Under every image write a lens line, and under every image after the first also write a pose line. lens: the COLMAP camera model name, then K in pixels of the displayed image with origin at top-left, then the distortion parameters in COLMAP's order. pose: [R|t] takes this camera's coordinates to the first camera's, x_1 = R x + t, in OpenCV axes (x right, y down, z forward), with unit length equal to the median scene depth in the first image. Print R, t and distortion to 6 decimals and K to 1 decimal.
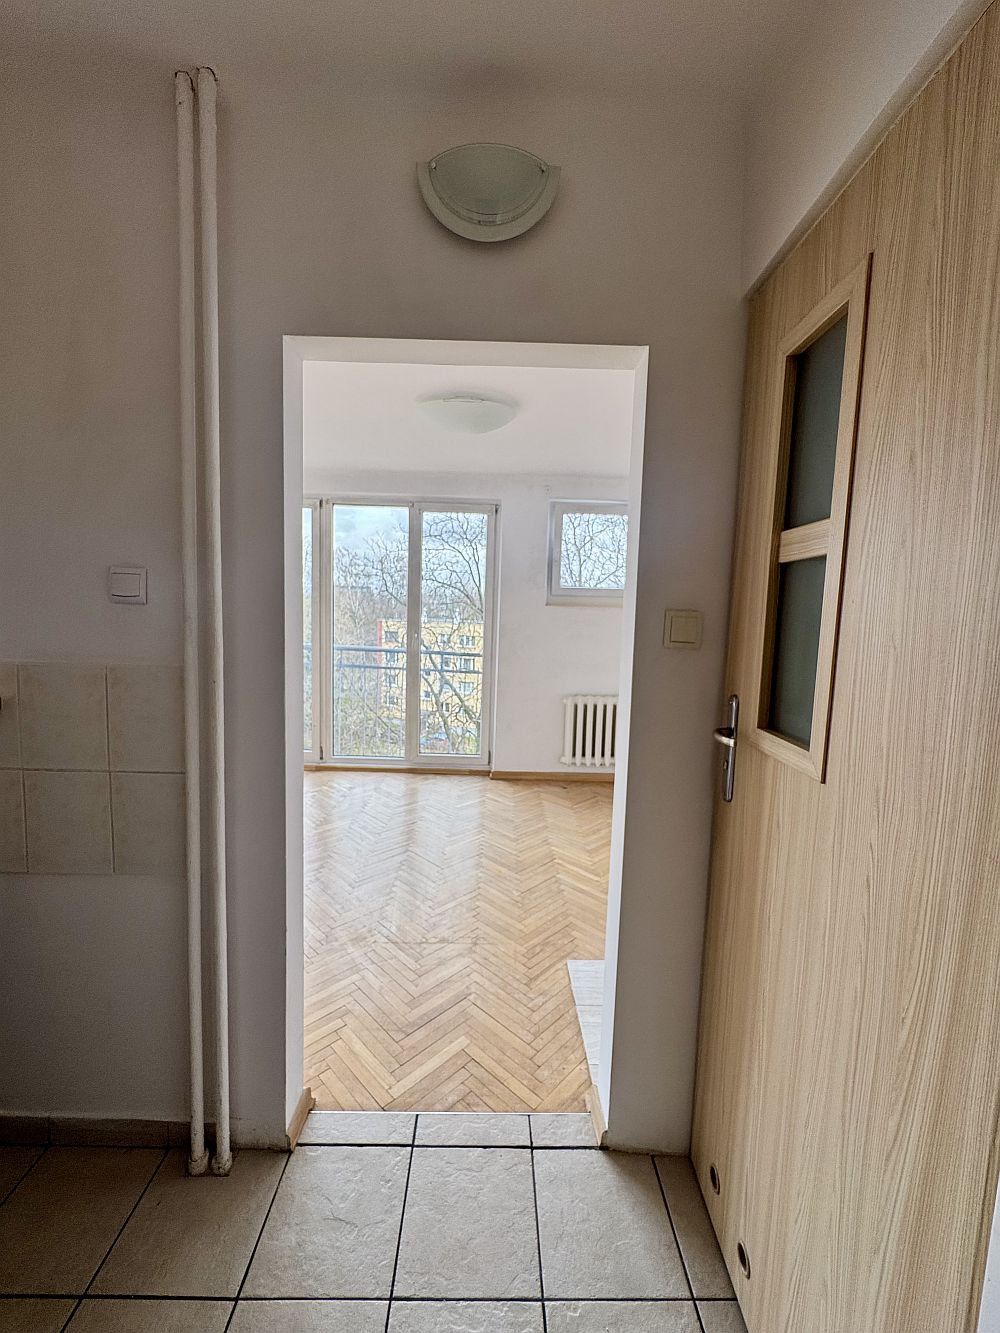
lens RADIAL K [[533.9, 0, 500.0], [0, 533.9, 666.5], [0, 0, 1]] dist [-0.003718, 0.000113]
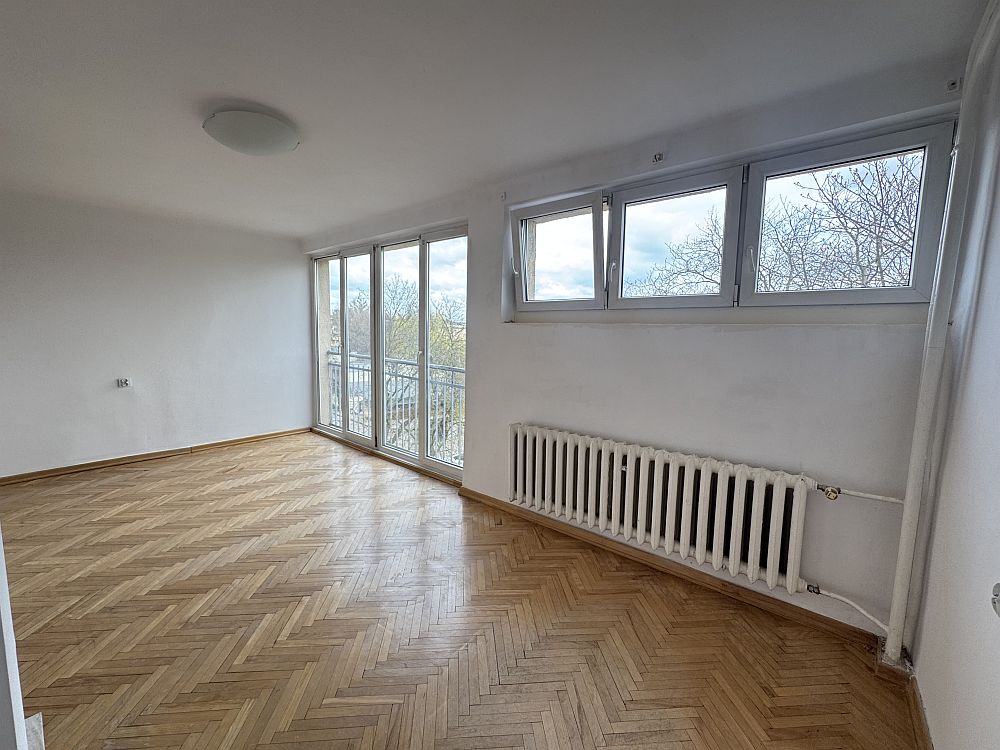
lens RADIAL K [[400.5, 0, 500.0], [0, 400.5, 375.0], [0, 0, 1]] dist [-0.003718, 0.000113]
pose [[0.767763, 0.053053, -0.638534, 0.523225], [-0.060806, 0.998101, 0.009816, -0.030528], [0.637843, 0.031290, 0.769531, 0.452267]]
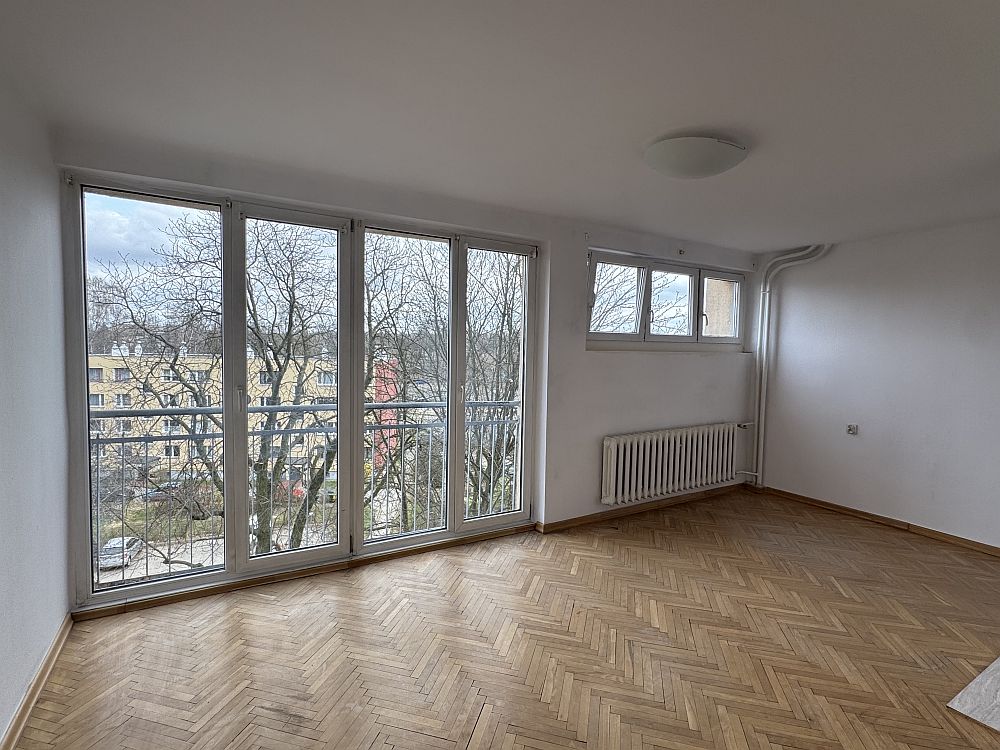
lens RADIAL K [[492.1, 0, 500.0], [0, 492.1, 375.0], [0, 0, 1]] dist [0.000997, 0.000480]
pose [[0.865117, -0.043213, 0.499706, -0.513263], [0.057720, 0.998240, -0.013604, -0.064222], [-0.498238, 0.040612, 0.866088, 0.268642]]
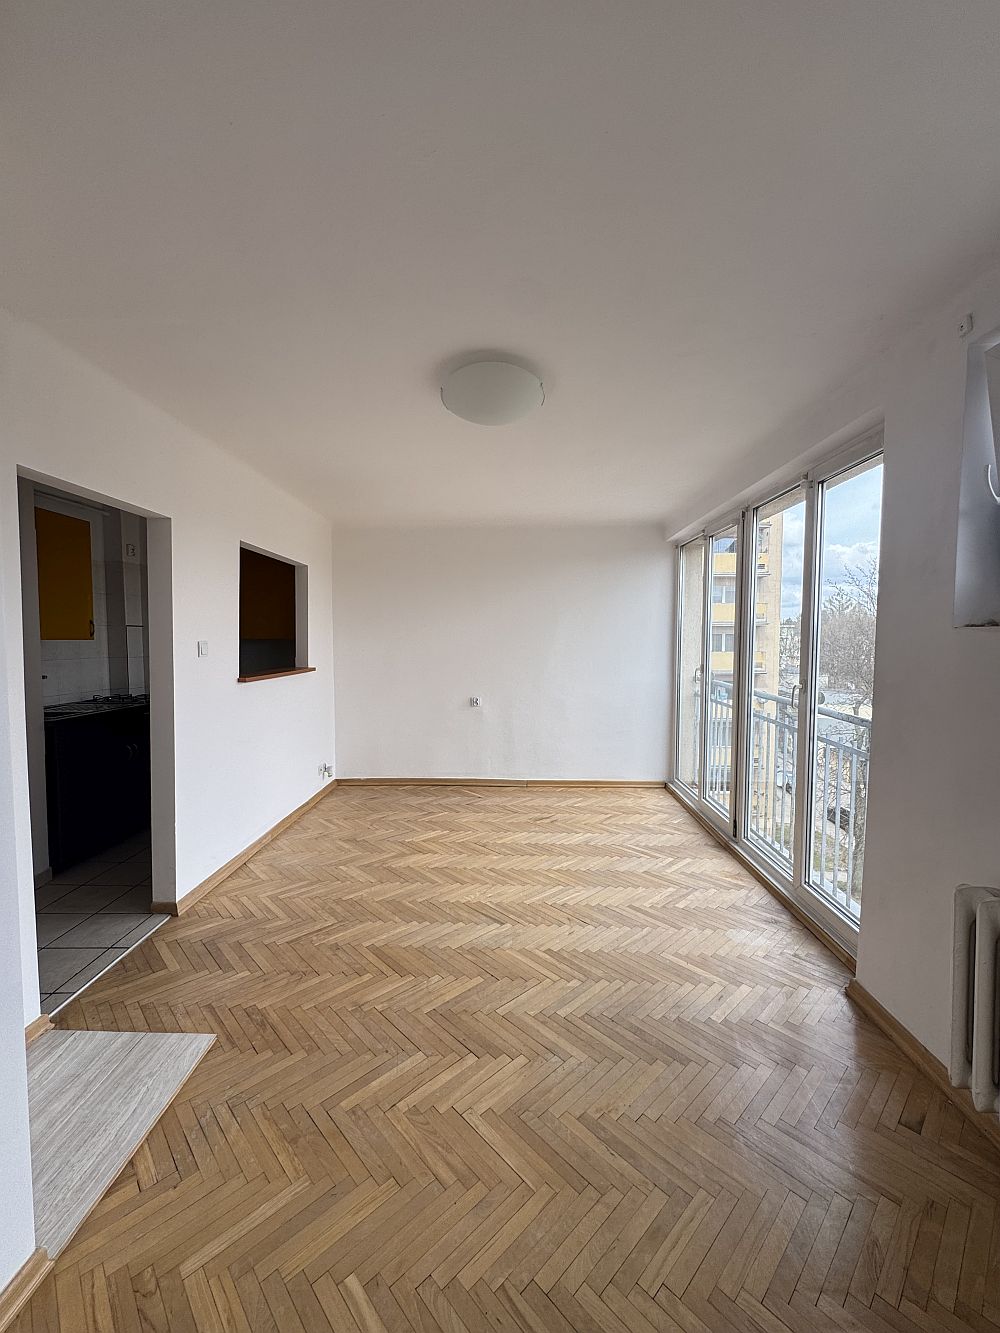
lens RADIAL K [[533.9, 0, 500.0], [0, 533.9, 666.5], [0, 0, 1]] dist [-0.003718, 0.000113]
pose [[-0.026008, 0.019464, -0.999472, 0.467075], [-0.103985, 0.994334, 0.022070, -0.060422], [0.994239, 0.104504, -0.023836, 0.670281]]
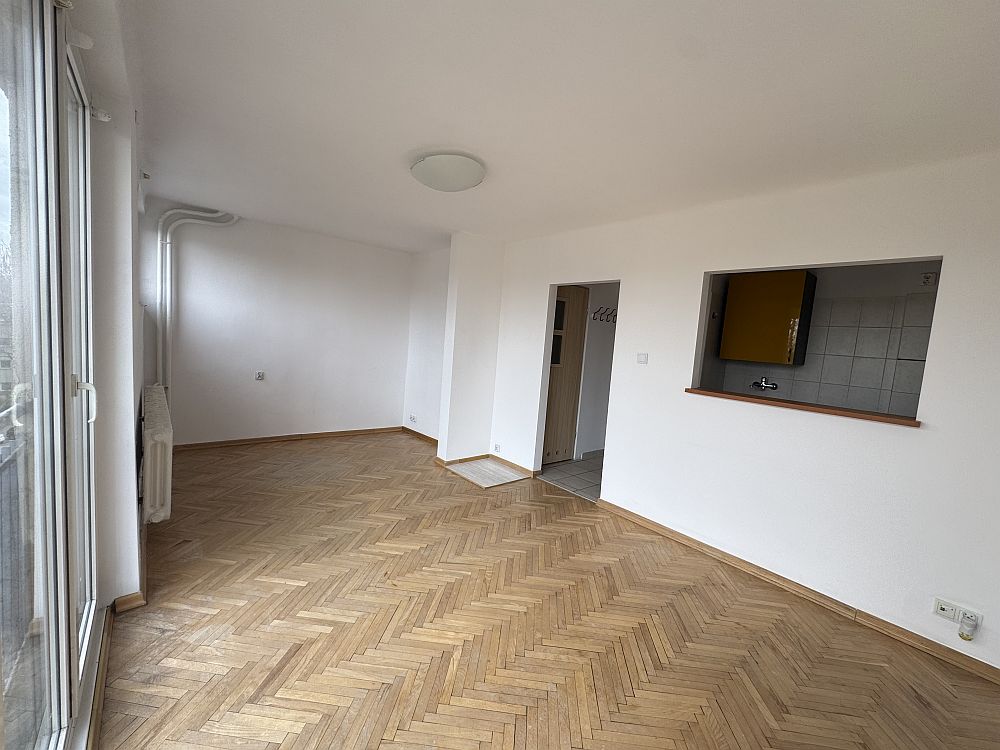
lens RADIAL K [[400.5, 0, 500.0], [0, 400.5, 375.0], [0, 0, 1]] dist [-0.003718, 0.000113]
pose [[-0.636835, -0.151021, 0.756065, -0.558994], [-0.022125, 0.983804, 0.177875, -0.123228], [-0.770682, 0.096549, -0.629863, 0.952036]]
